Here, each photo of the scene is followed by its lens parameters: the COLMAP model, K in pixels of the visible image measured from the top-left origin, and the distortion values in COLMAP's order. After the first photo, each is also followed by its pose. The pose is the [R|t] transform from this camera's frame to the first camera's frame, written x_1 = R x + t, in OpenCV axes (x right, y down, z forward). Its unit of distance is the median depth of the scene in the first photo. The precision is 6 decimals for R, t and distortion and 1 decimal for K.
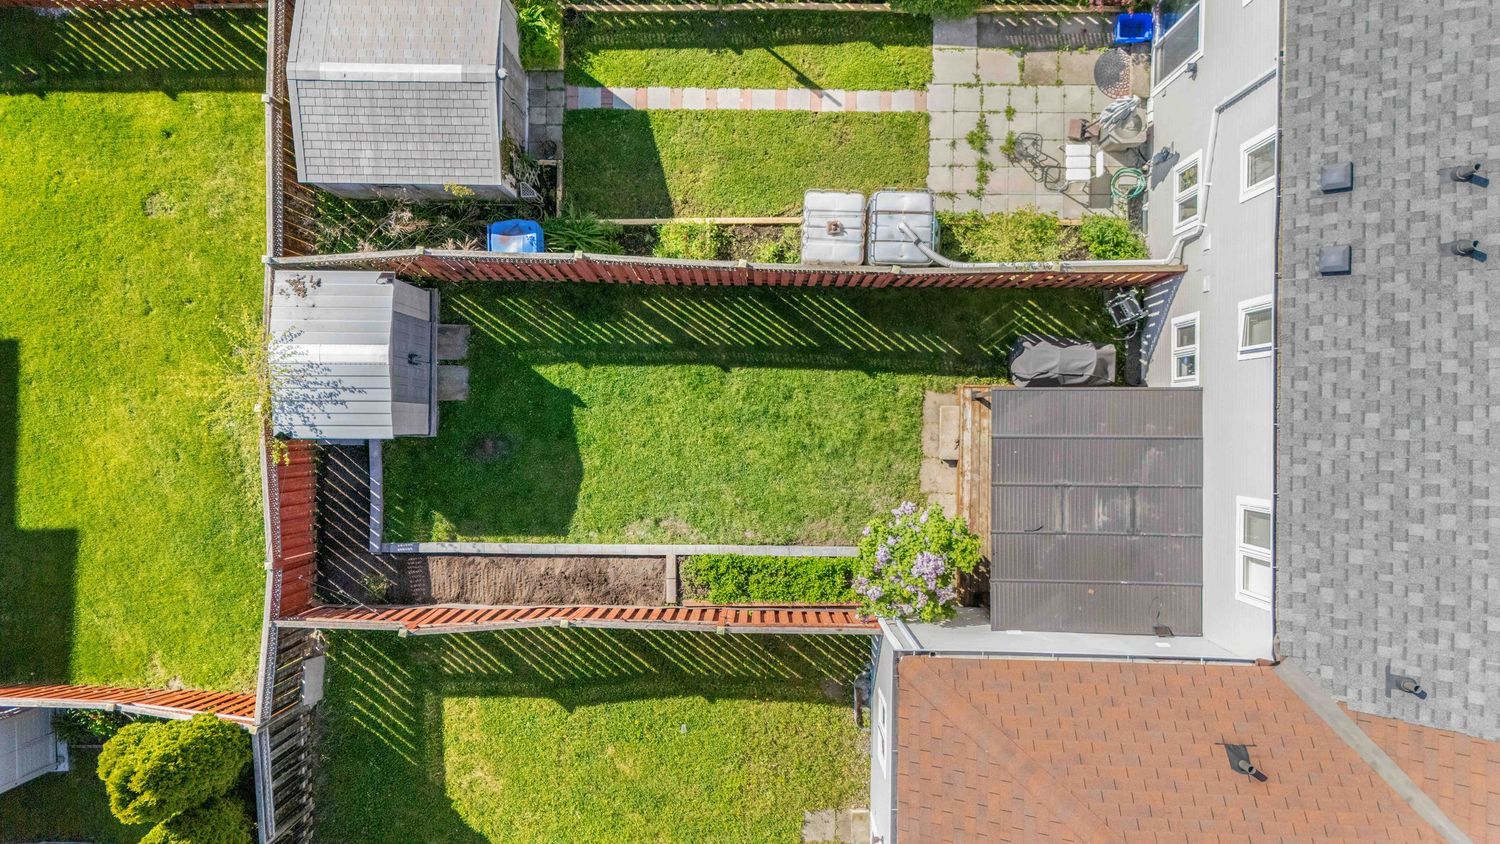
lens RADIAL K [[1096.3, 0, 751.5], [0, 1096.3, 420.7], [0, 0, 1]] dist [0.081236, -0.084184]
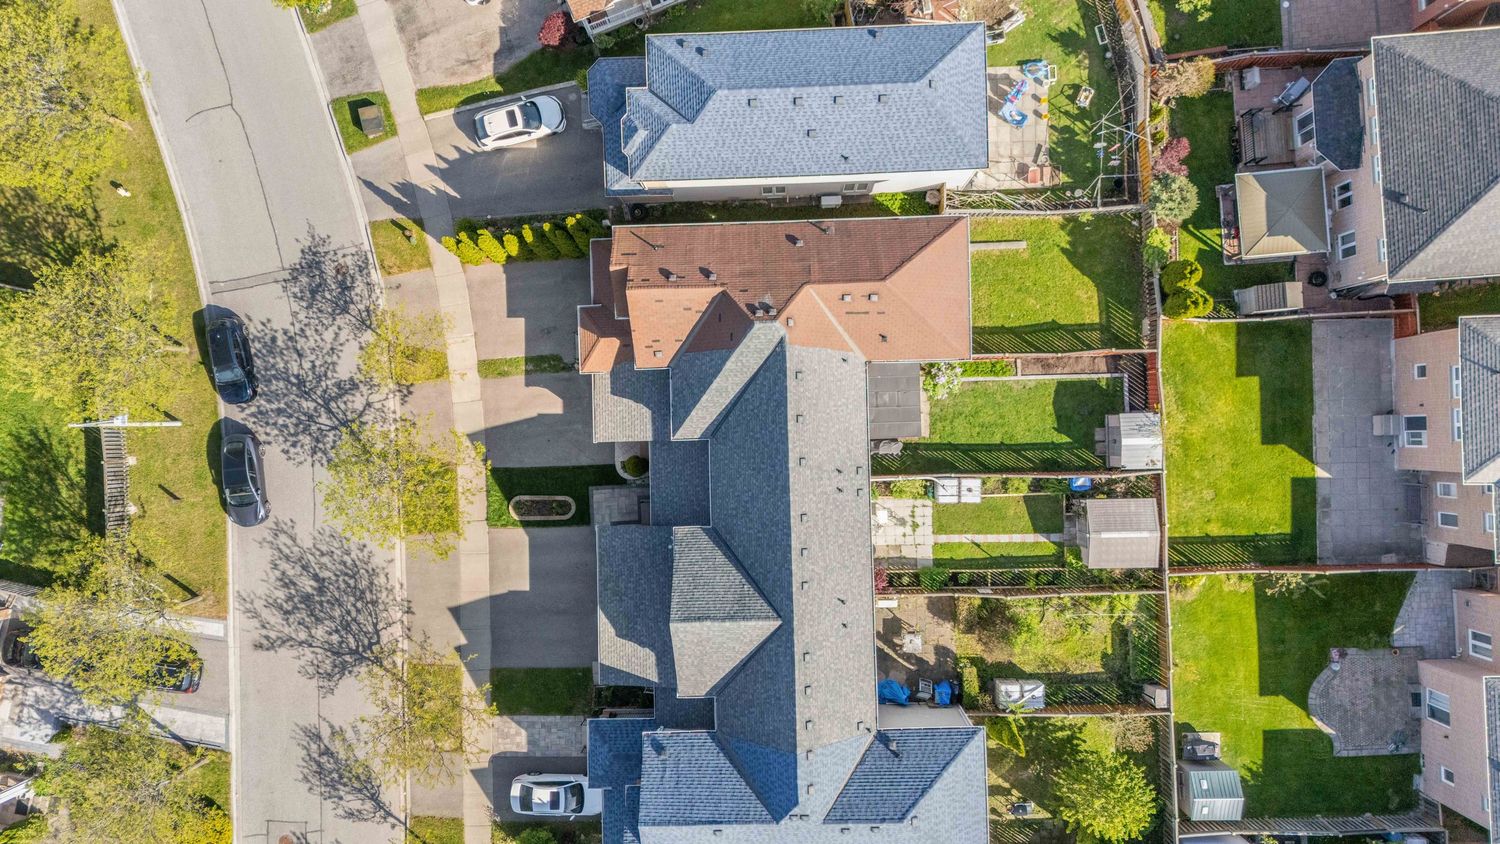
lens RADIAL K [[1086.8, 0, 748.6], [0, 1086.8, 416.4], [0, 0, 1]] dist [0.080472, -0.077082]
pose [[-0.998359, 0.035955, 0.044561, 0.501653], [-0.035049, -0.999166, 0.020958, -0.016140], [0.045278, 0.019361, 0.998787, -1.842577]]
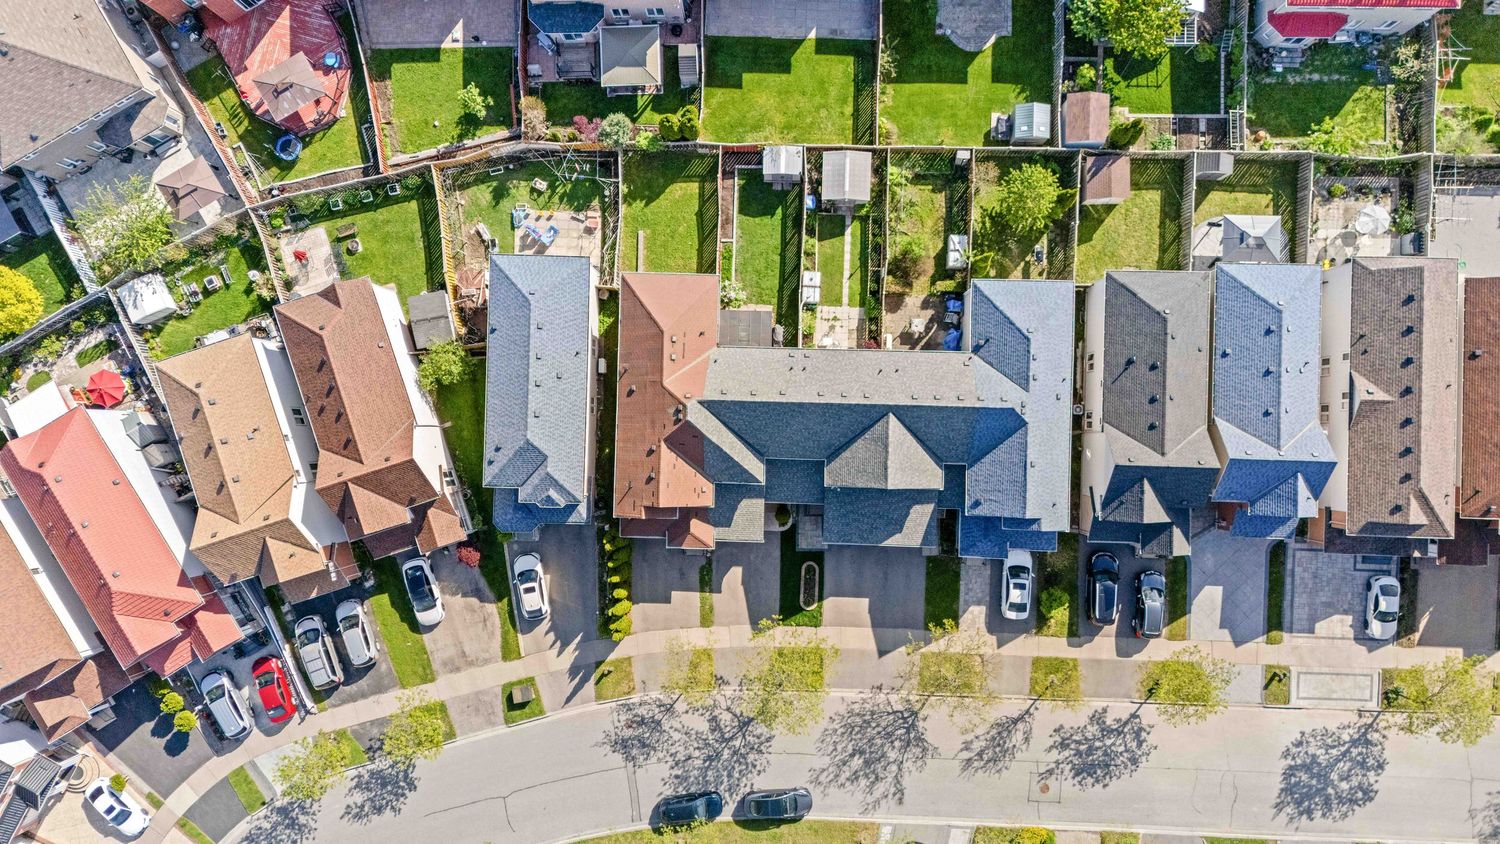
lens RADIAL K [[1076.2, 0, 750.0], [0, 1076.2, 422.0], [0, 0, 1]] dist [0.157545, -0.325183]
pose [[-0.017414, 0.999848, -0.000465, 0.590799], [-0.999289, -0.017388, 0.033452, -0.082693], [0.033438, 0.001047, 0.999440, -2.942663]]
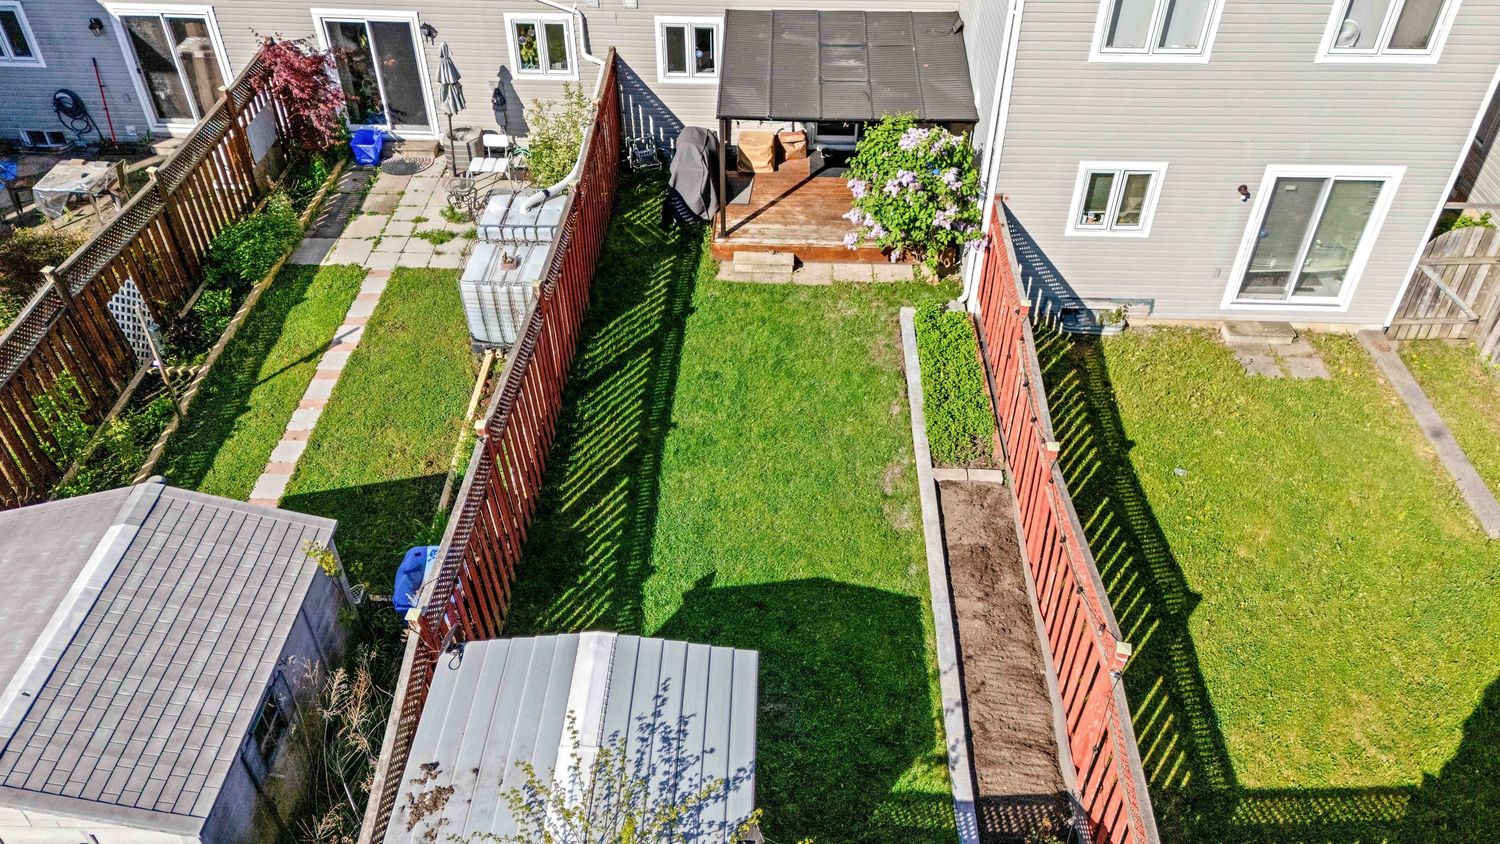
lens RADIAL K [[1136.9, 0, 751.6], [0, 1136.9, 426.0], [0, 0, 1]] dist [0.098956, -0.131872]
pose [[0.024718, -0.644373, 0.764312, -0.607815], [0.999633, 0.024414, -0.011745, 0.015323], [-0.011092, 0.764321, 0.644740, 0.511342]]
